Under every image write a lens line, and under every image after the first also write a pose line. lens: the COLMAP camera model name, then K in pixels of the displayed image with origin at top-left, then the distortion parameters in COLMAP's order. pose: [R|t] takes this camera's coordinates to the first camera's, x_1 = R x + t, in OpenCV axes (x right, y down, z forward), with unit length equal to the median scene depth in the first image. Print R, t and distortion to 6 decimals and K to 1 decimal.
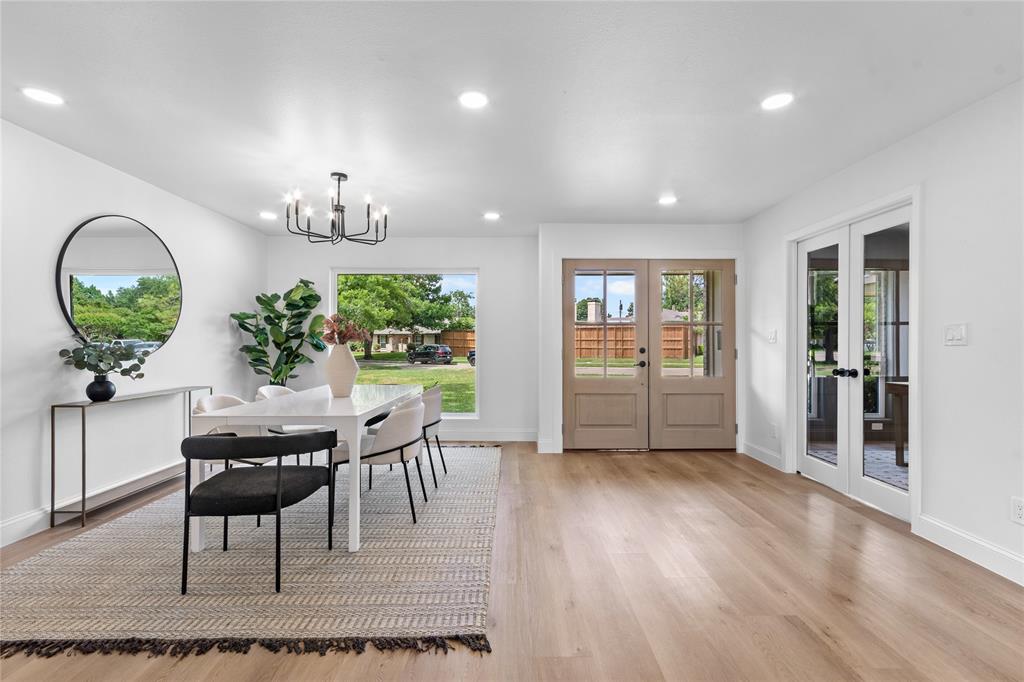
lens RADIAL K [[450.2, 0, 514.0], [0, 450.2, 340.8], [0, 0, 1]] dist [0.003864, -0.000311]
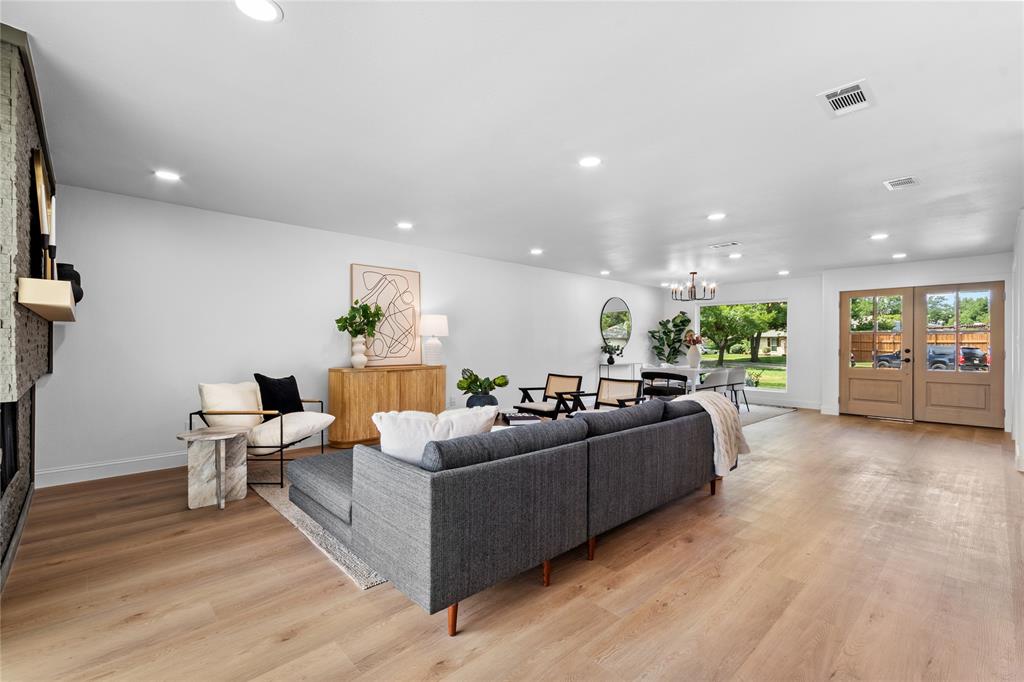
lens RADIAL K [[450.2, 0, 509.1], [0, 450.2, 342.5], [0, 0, 1]] dist [0.003864, -0.000311]
pose [[0.676597, -0.000099, -0.736353, 0.493485], [-0.001548, 0.999998, -0.001556, -0.001144], [0.736352, 0.002193, 0.676595, -0.923421]]
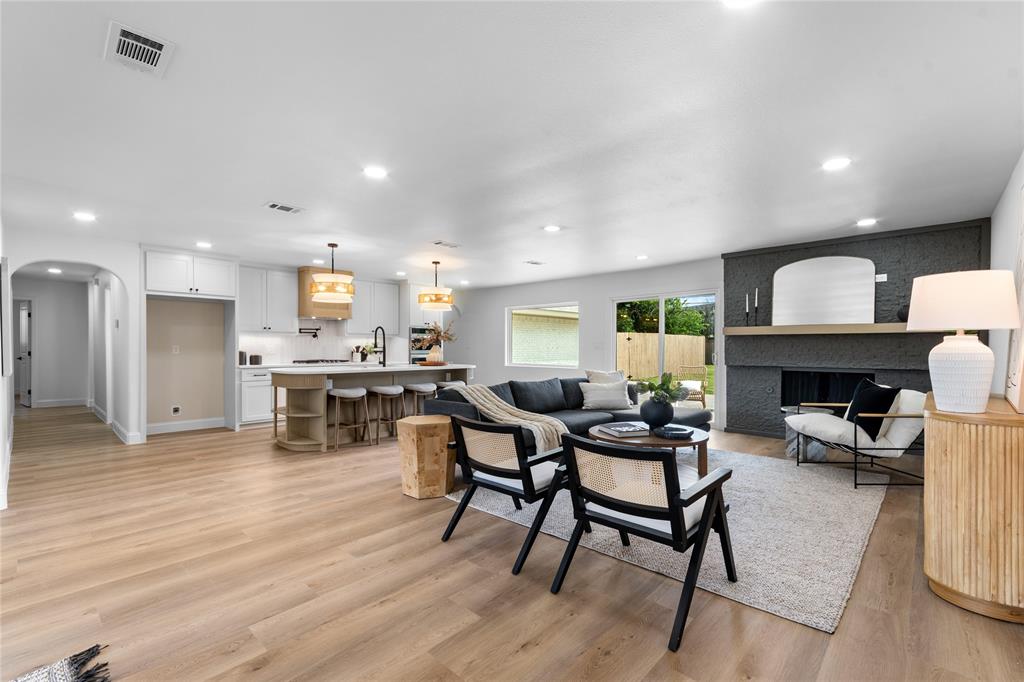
lens RADIAL K [[450.2, 0, 510.6], [0, 450.2, 351.4], [0, 0, 1]] dist [0.003864, -0.000311]
pose [[-0.732534, -0.010698, 0.680647, -0.527367], [-0.001800, 0.999903, 0.013779, -0.005571], [-0.680729, 0.008868, -0.732482, 0.398173]]
